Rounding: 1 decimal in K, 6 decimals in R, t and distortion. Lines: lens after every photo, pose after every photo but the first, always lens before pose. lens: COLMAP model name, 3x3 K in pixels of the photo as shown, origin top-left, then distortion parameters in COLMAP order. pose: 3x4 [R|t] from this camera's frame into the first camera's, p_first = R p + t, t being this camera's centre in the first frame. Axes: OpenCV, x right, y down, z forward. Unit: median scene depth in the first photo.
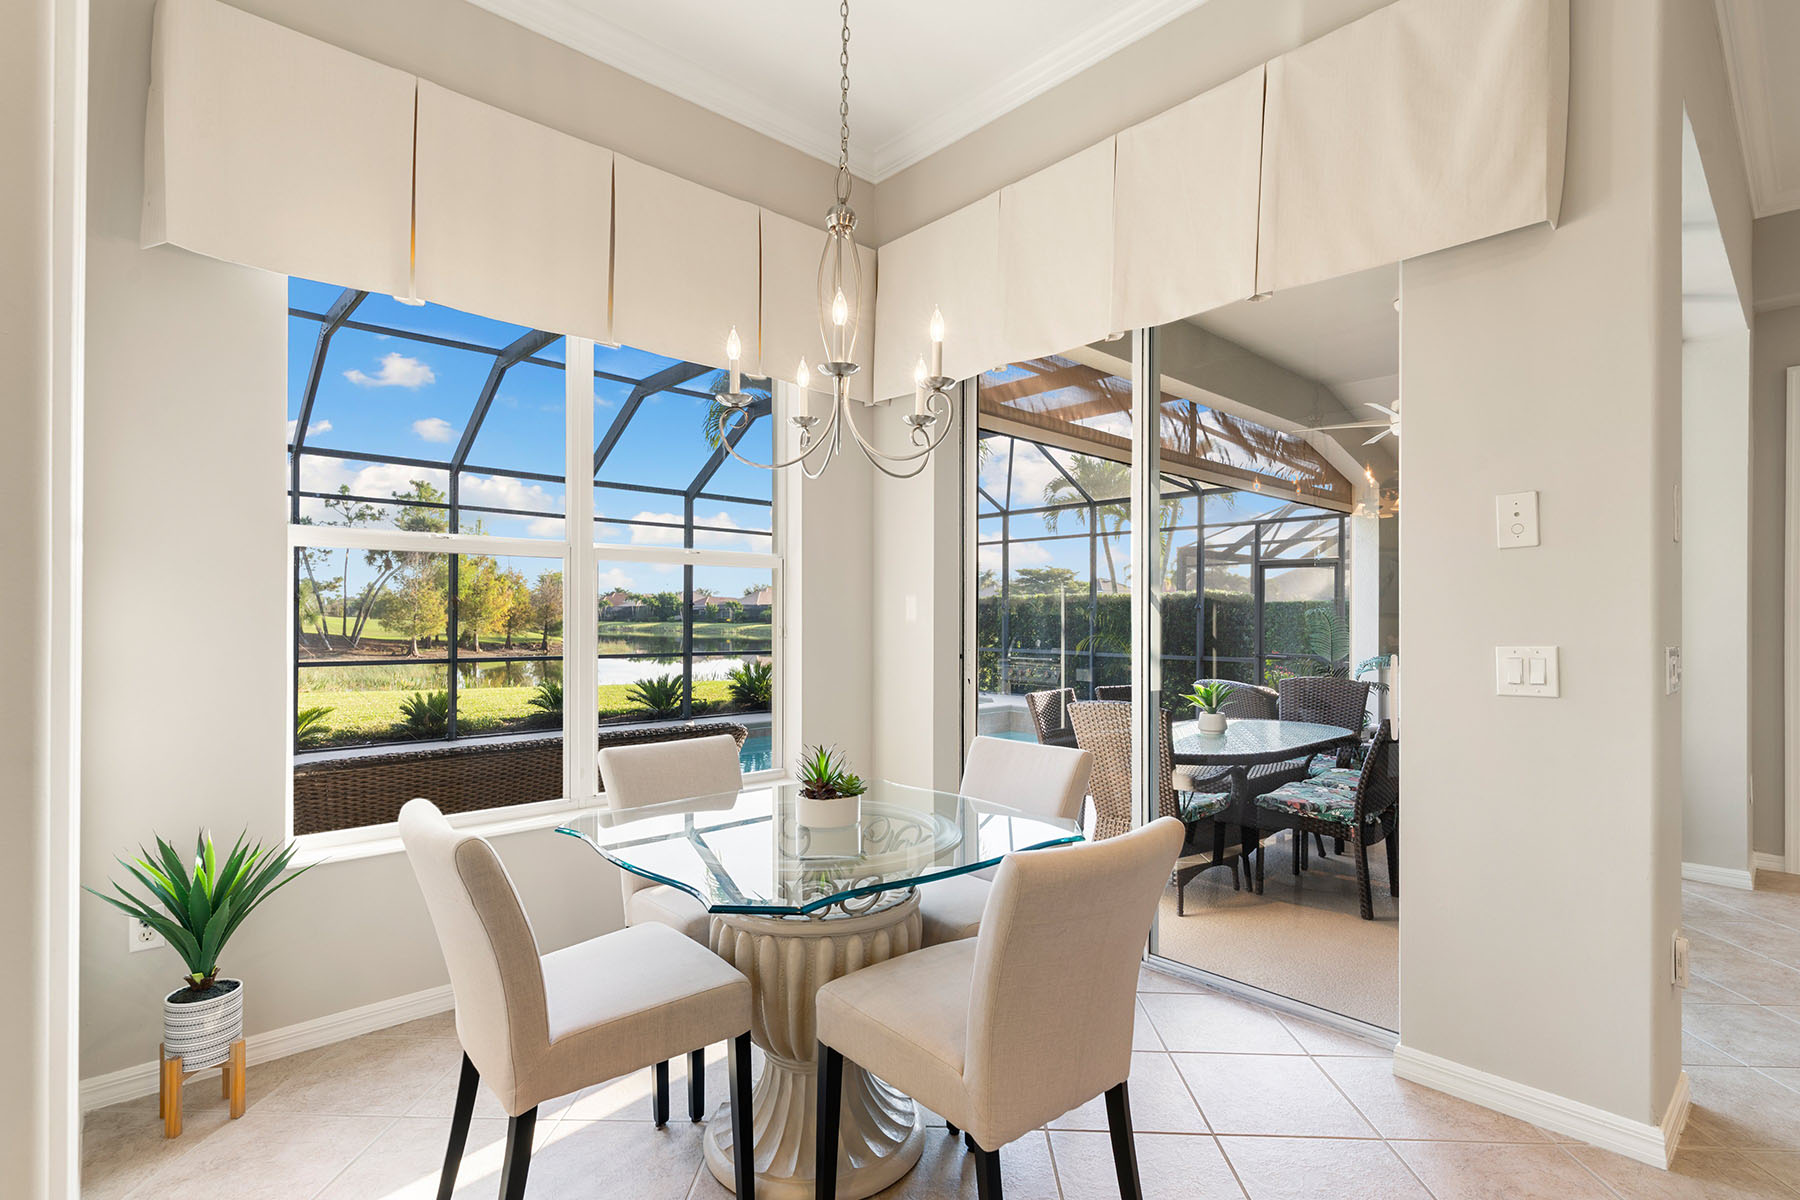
lens RADIAL K [[858.1, 0, 886.8], [0, 858.1, 614.6], [0, 0, 1]] dist [0.007494, -0.002408]
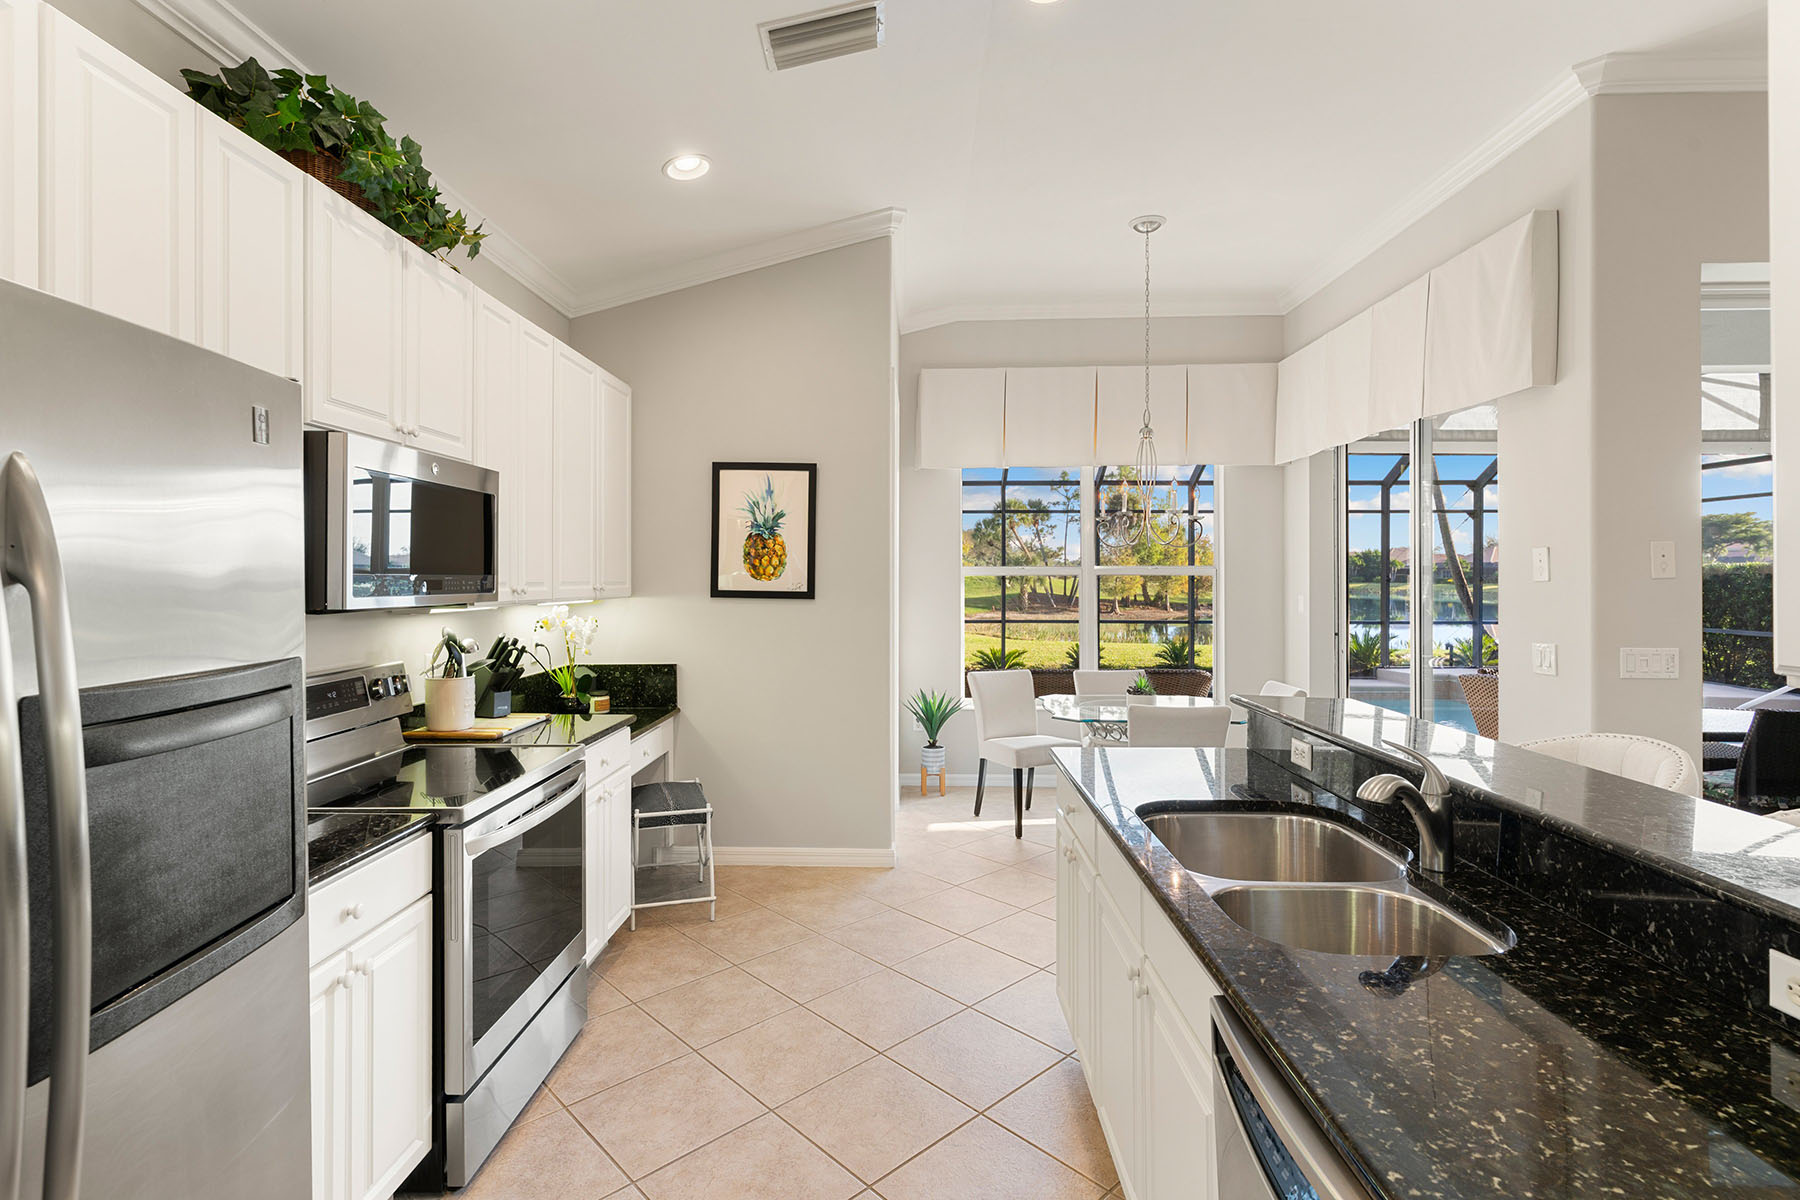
lens RADIAL K [[858.1, 0, 898.0], [0, 858.1, 586.8], [0, 0, 1]] dist [0.007494, -0.002408]
pose [[0.722398, 0.007719, -0.691434, 0.348471], [0.001780, 0.999914, 0.013022, -0.032888], [0.691475, -0.010637, 0.722322, -0.357833]]
